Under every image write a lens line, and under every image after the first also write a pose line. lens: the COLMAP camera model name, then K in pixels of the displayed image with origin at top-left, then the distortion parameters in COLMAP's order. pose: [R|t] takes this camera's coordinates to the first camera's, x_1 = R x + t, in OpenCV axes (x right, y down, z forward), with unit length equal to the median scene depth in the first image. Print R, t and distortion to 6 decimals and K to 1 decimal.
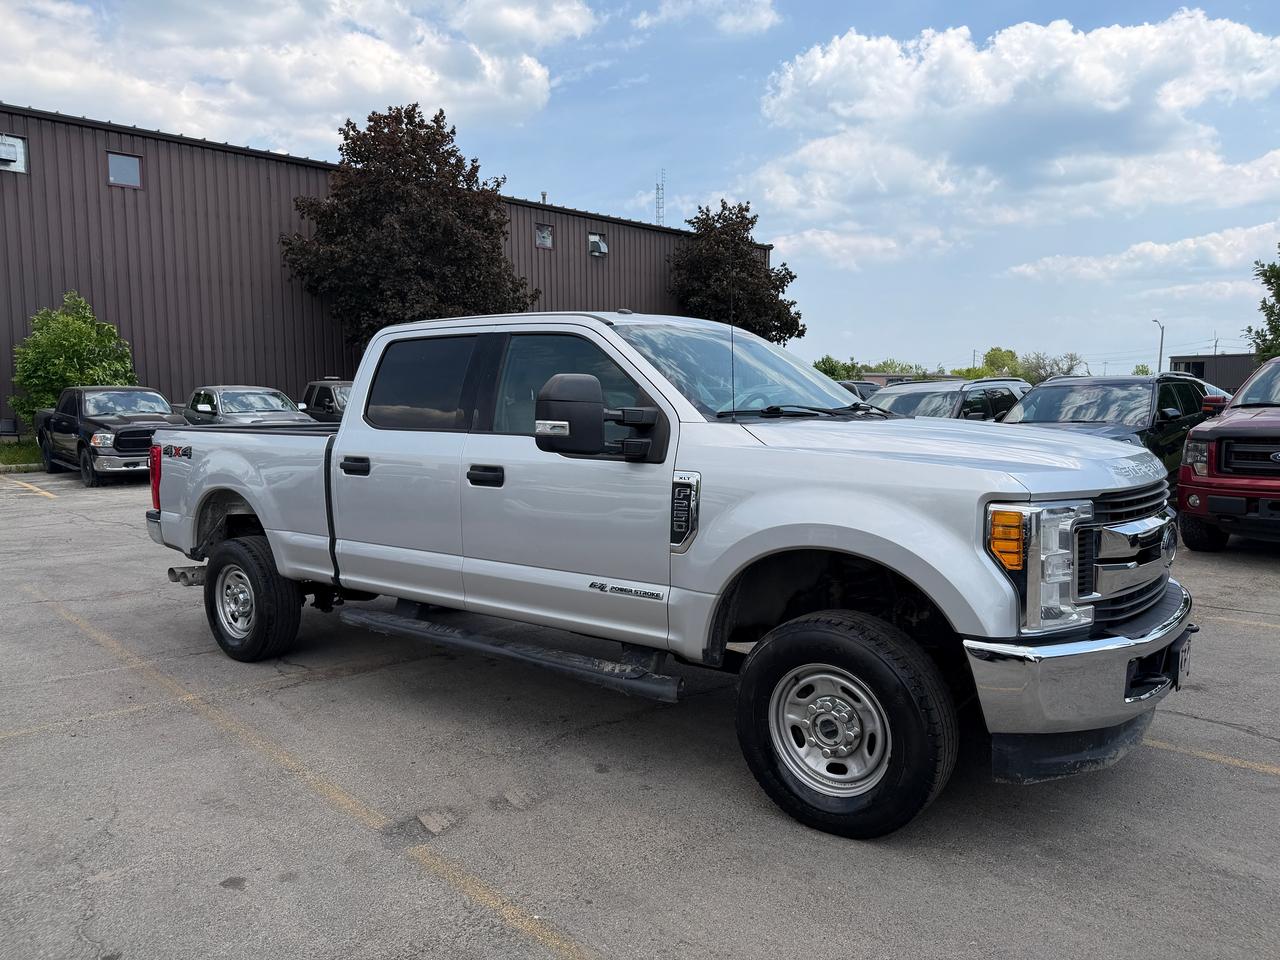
lens RADIAL K [[890.1, 0, 633.9], [0, 890.1, 475.7], [0, 0, 1]] dist [0.061001, -0.102280]
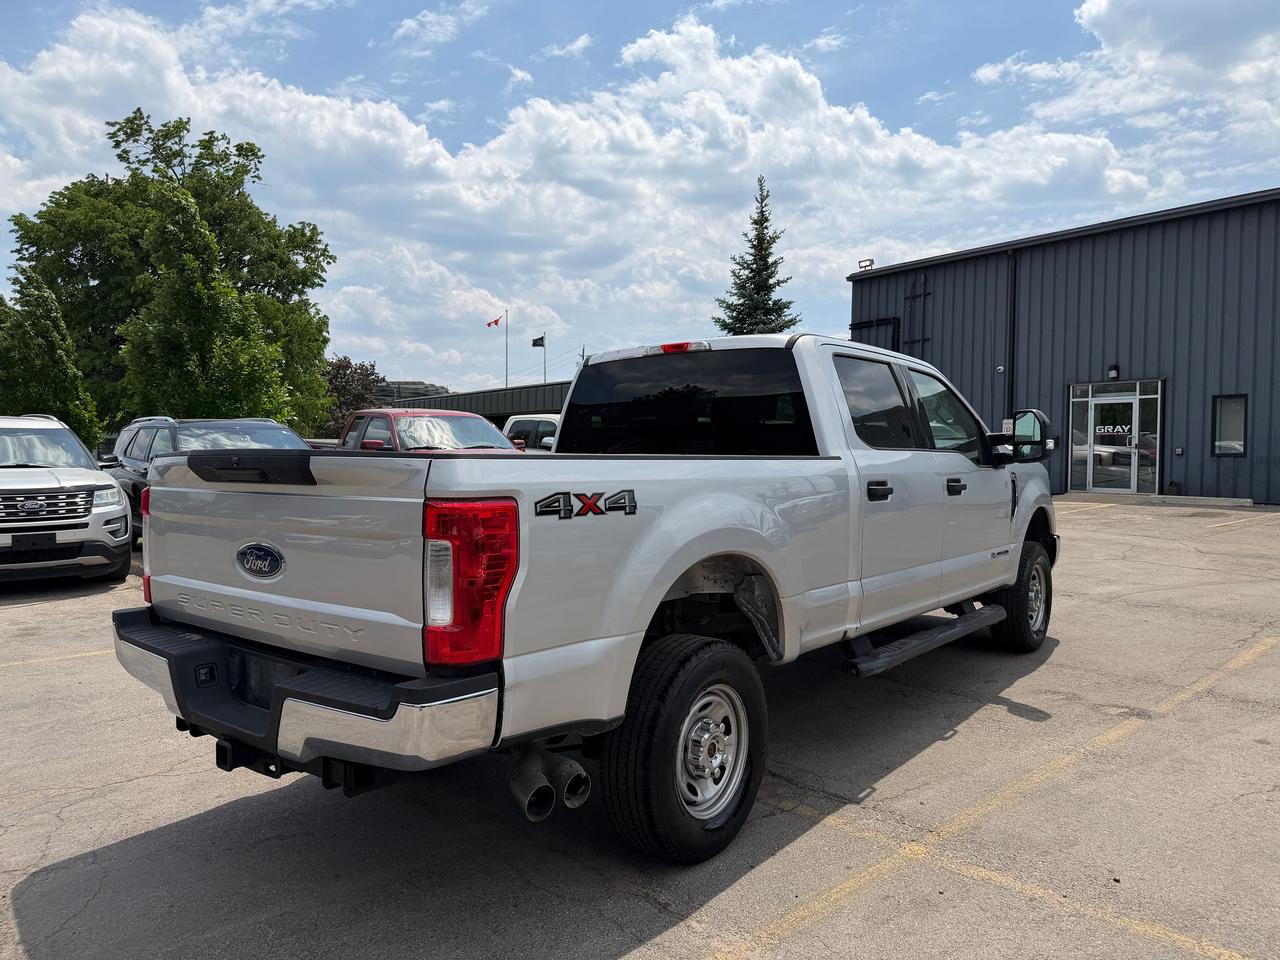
lens RADIAL K [[904.1, 0, 640.0], [0, 904.1, 480.0], [0, 0, 1]] dist [-0.000212, -0.003357]
pose [[0.022496, -0.018619, 0.999574, -1.342665], [0.075277, 0.997020, 0.016878, -0.061989], [-0.996909, 0.074865, 0.023830, 1.338772]]
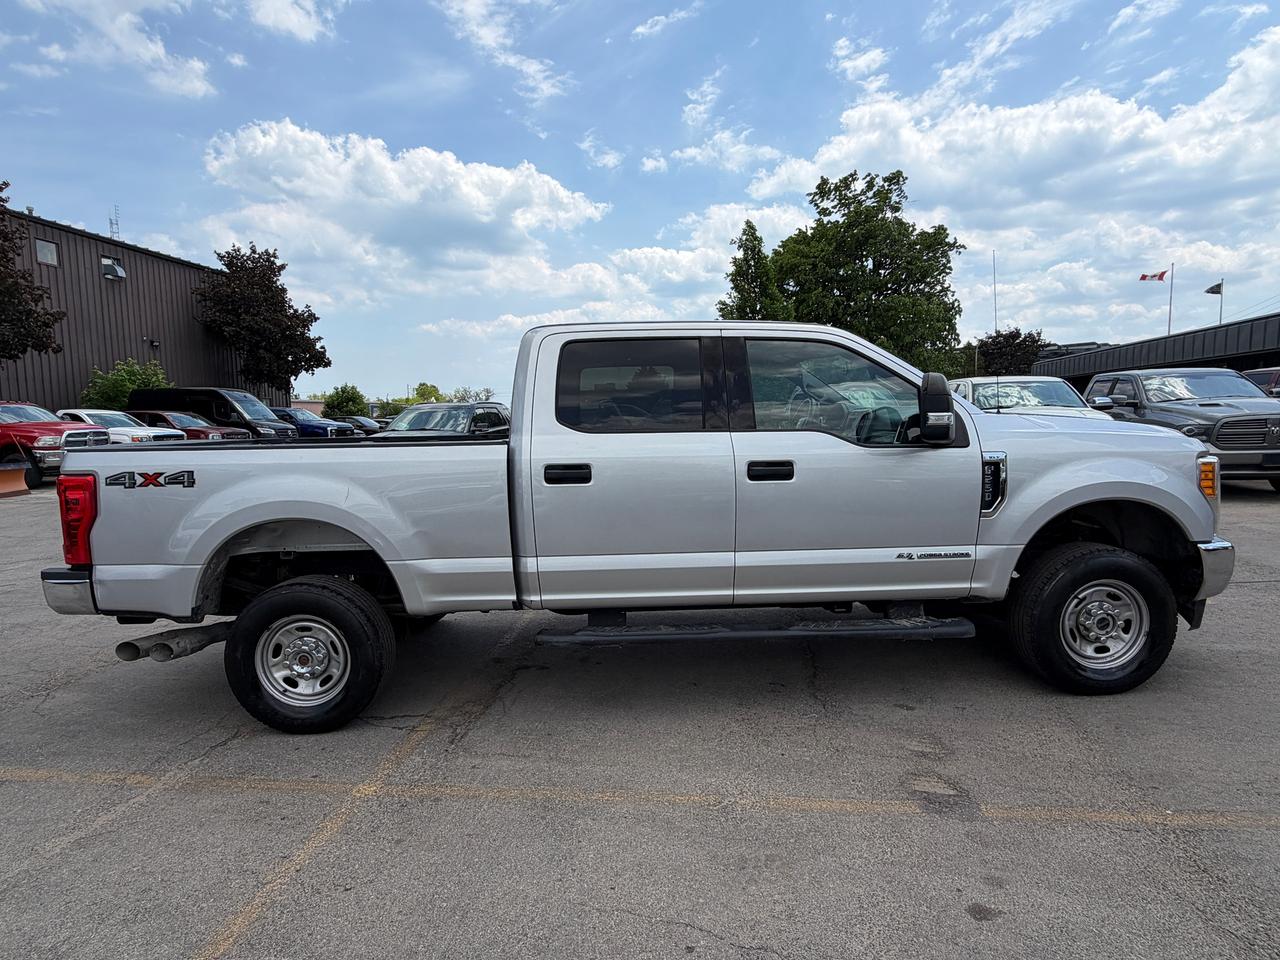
lens RADIAL K [[674.2, 0, 640.5], [0, 674.2, 485.1], [0, 0, 1]] dist [-0.005308, 0.002047]
pose [[0.775786, -0.072339, 0.626836, -0.754389], [0.066056, 0.997259, 0.033334, -0.019697], [-0.627529, 0.015546, 0.778438, 0.456398]]
